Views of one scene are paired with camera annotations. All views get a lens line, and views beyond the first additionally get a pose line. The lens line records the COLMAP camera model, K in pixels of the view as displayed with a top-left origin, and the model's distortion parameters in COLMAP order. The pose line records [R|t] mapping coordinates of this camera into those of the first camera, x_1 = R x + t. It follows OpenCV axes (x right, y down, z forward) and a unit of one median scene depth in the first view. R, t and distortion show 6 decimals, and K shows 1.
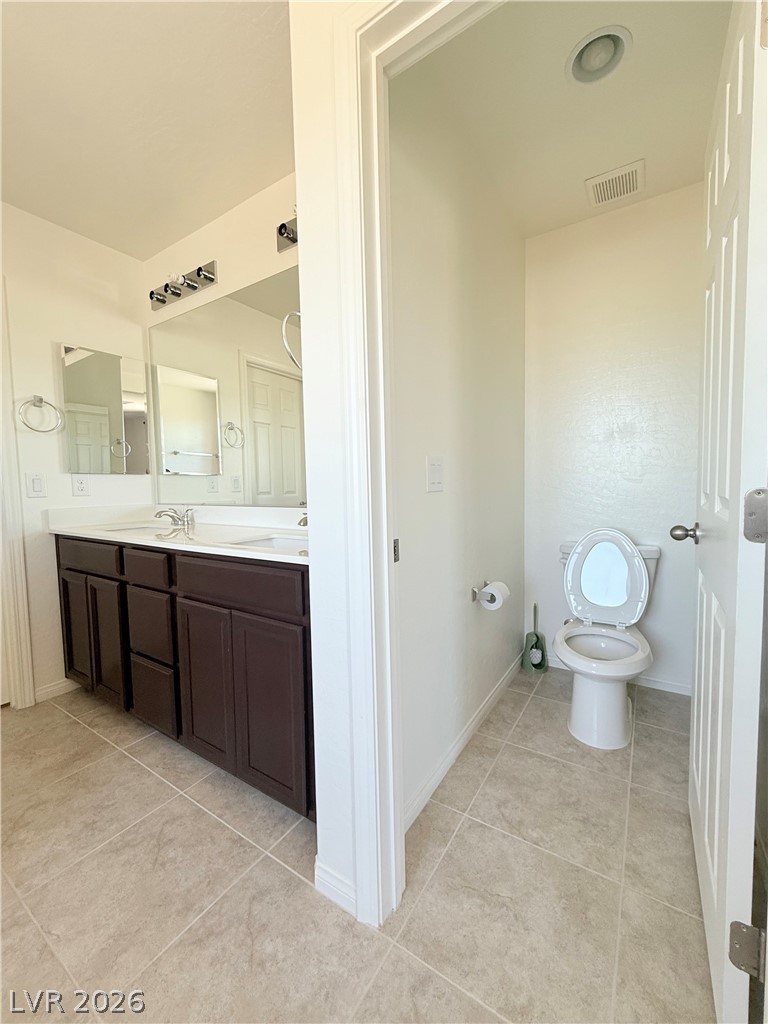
lens RADIAL K [[412.4, 0, 386.7], [0, 412.4, 511.6], [0, 0, 1]] dist [0.000553, 0.000637]
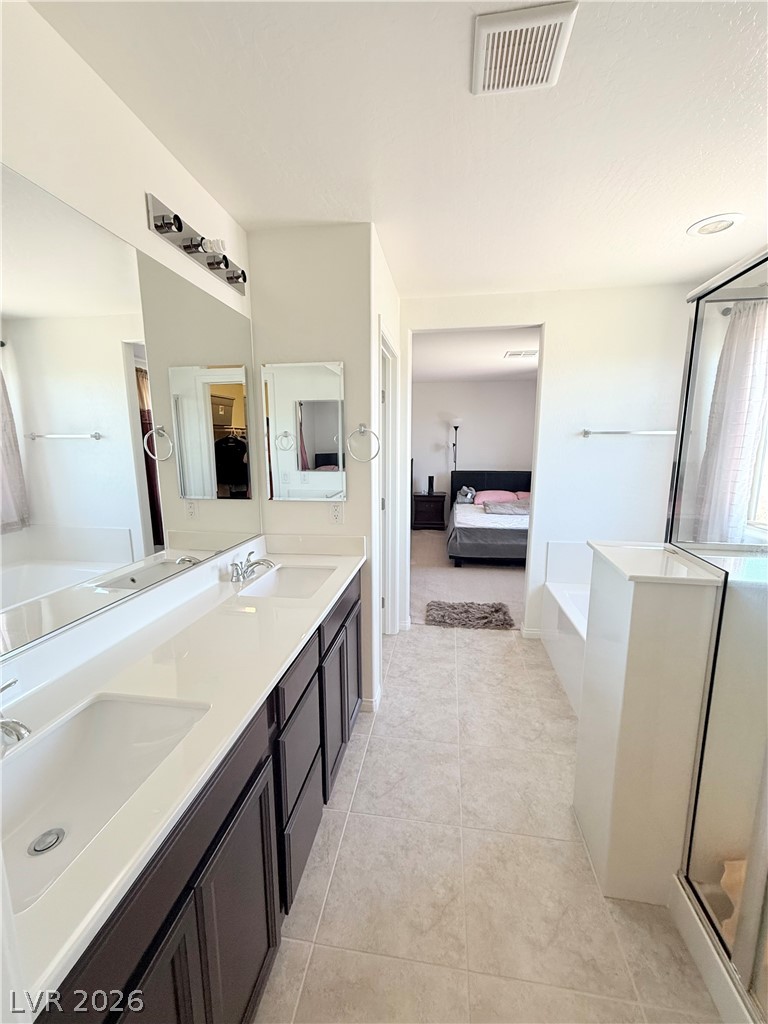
lens RADIAL K [[412.4, 0, 386.7], [0, 412.4, 511.6], [0, 0, 1]] dist [0.000553, 0.000637]
pose [[-0.420218, -0.128360, 0.898299, -1.267816], [0.065049, 0.983137, 0.170912, -0.270430], [-0.905089, 0.130254, -0.404782, 1.101467]]
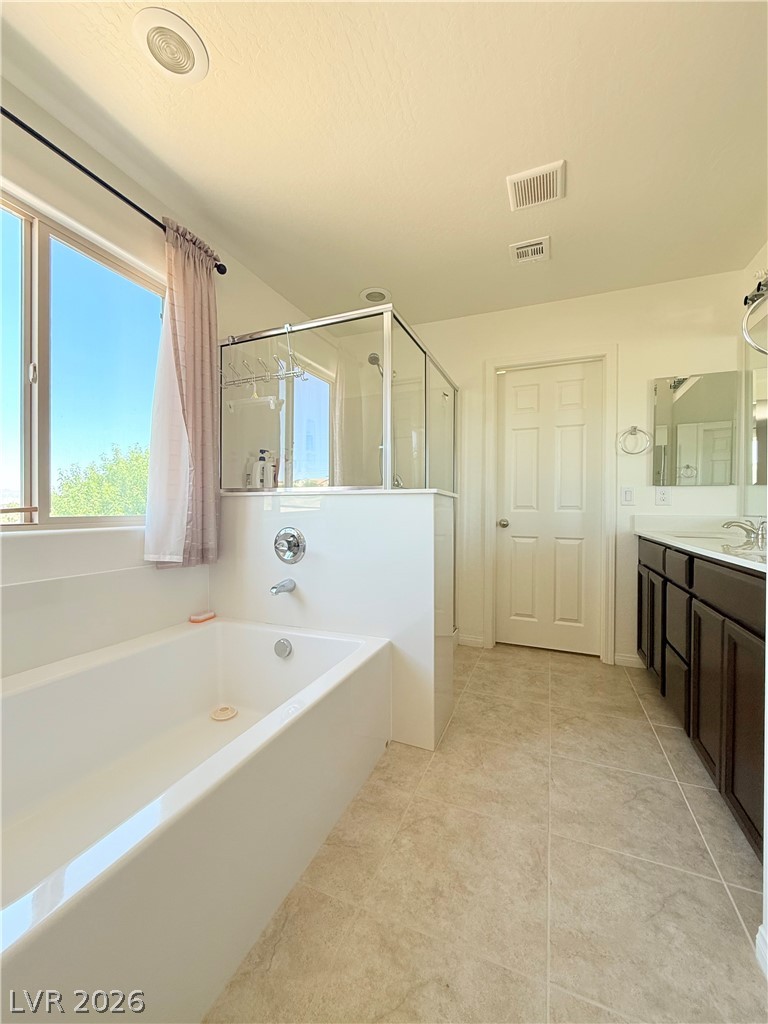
lens RADIAL K [[407.8, 0, 379.7], [0, 407.8, 513.3], [0, 0, 1]] dist [-0.002061, -0.000142]
pose [[0.182567, 0.031846, -0.982678, 0.319975], [-0.072609, 0.997183, 0.018827, 0.027761], [0.980509, 0.067914, 0.184365, 0.012618]]
